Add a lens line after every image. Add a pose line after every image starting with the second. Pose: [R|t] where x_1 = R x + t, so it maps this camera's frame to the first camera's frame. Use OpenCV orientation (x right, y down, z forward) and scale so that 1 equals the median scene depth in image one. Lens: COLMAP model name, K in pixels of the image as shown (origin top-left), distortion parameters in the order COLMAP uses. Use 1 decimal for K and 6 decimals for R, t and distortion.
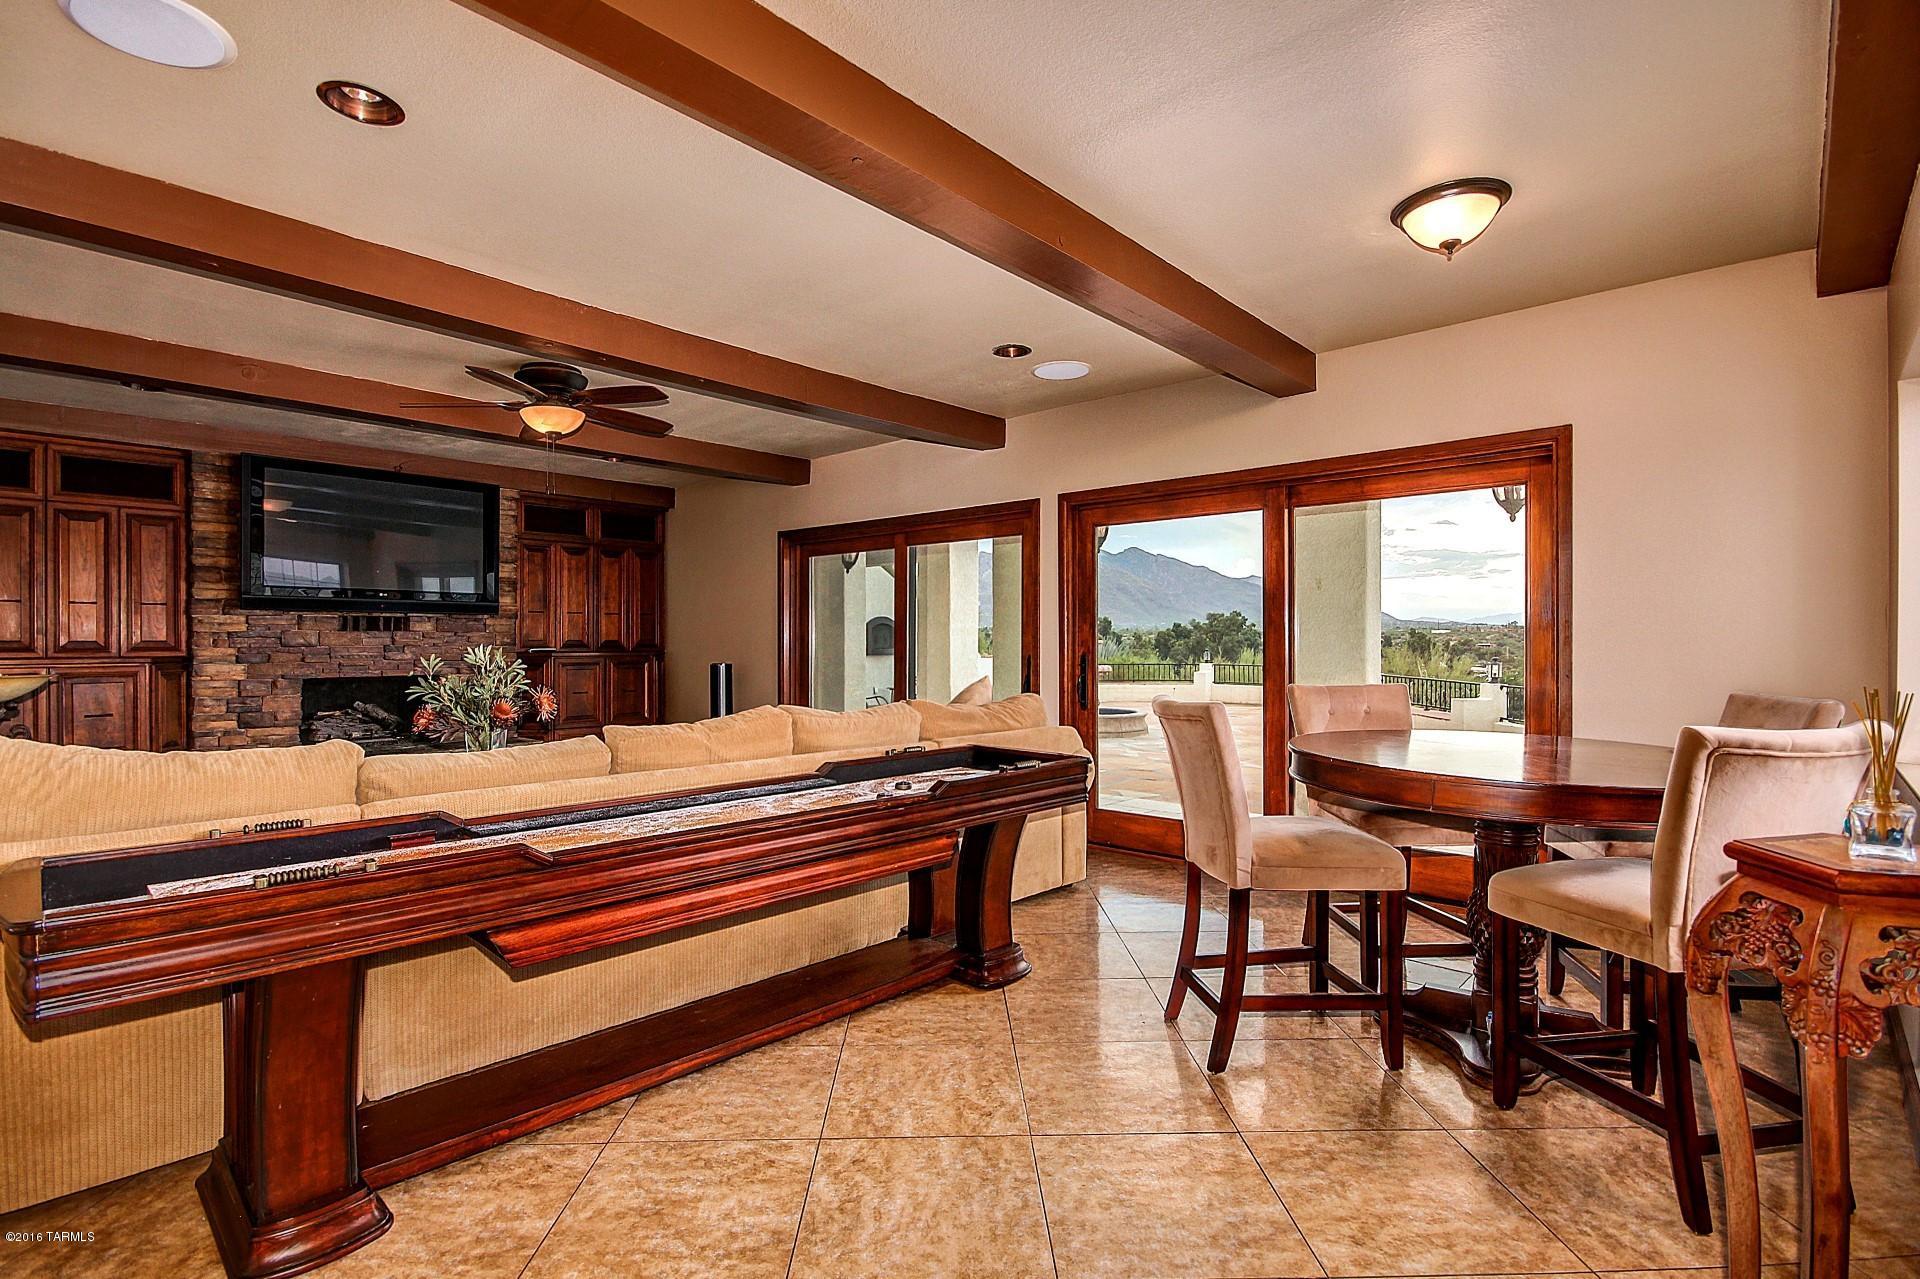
lens RADIAL K [[915.8, 0, 959.7], [0, 915.8, 643.5], [0, 0, 1]] dist [0.005602, -0.000395]
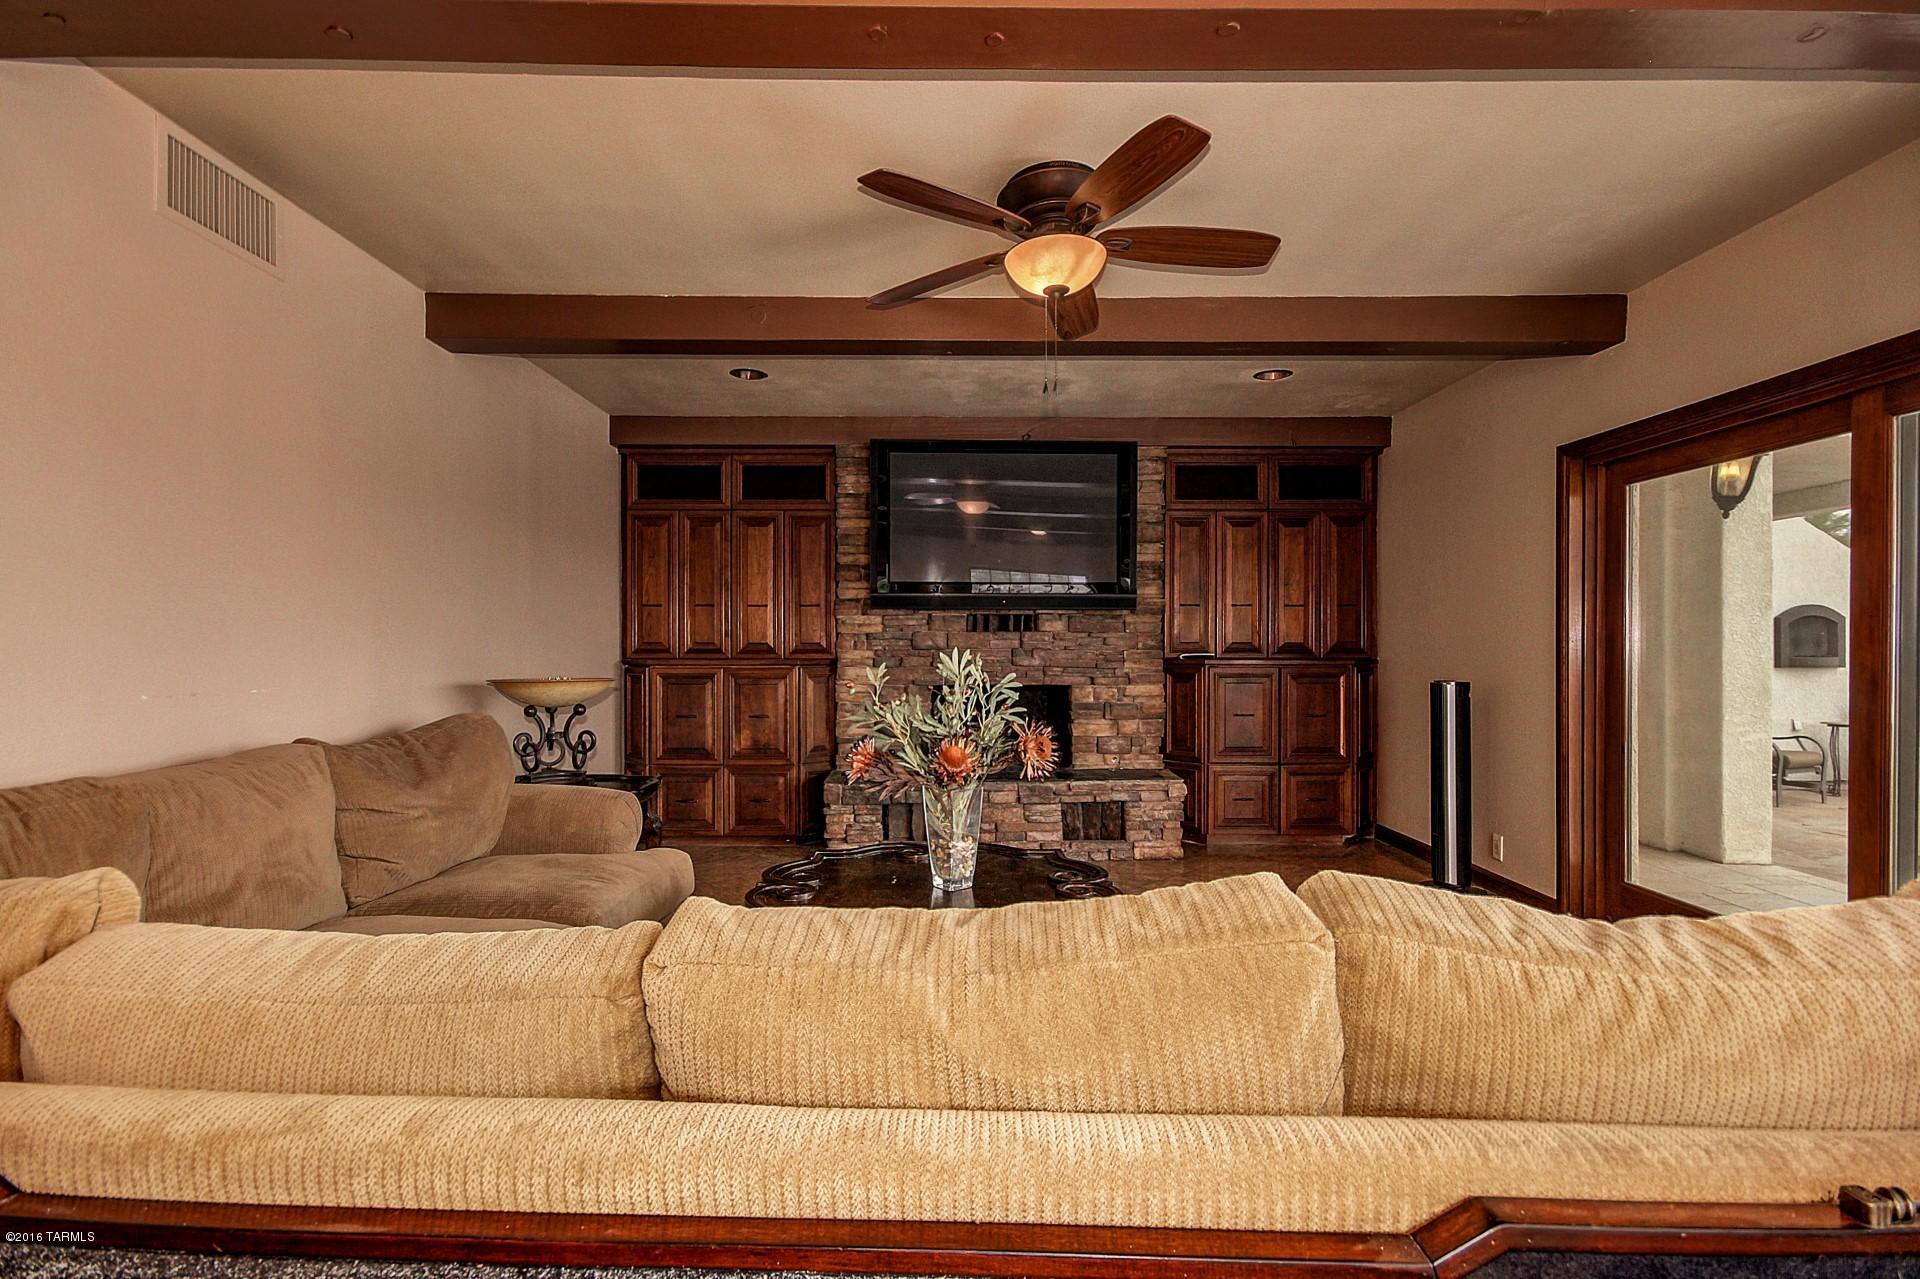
lens RADIAL K [[915.8, 0, 958.0], [0, 915.8, 650.7], [0, 0, 1]] dist [0.005602, -0.000395]
pose [[0.673670, 0.008343, -0.738985, -0.033621], [-0.004425, 0.999964, 0.007256, -0.001759], [0.739019, -0.001618, 0.673682, 0.386248]]
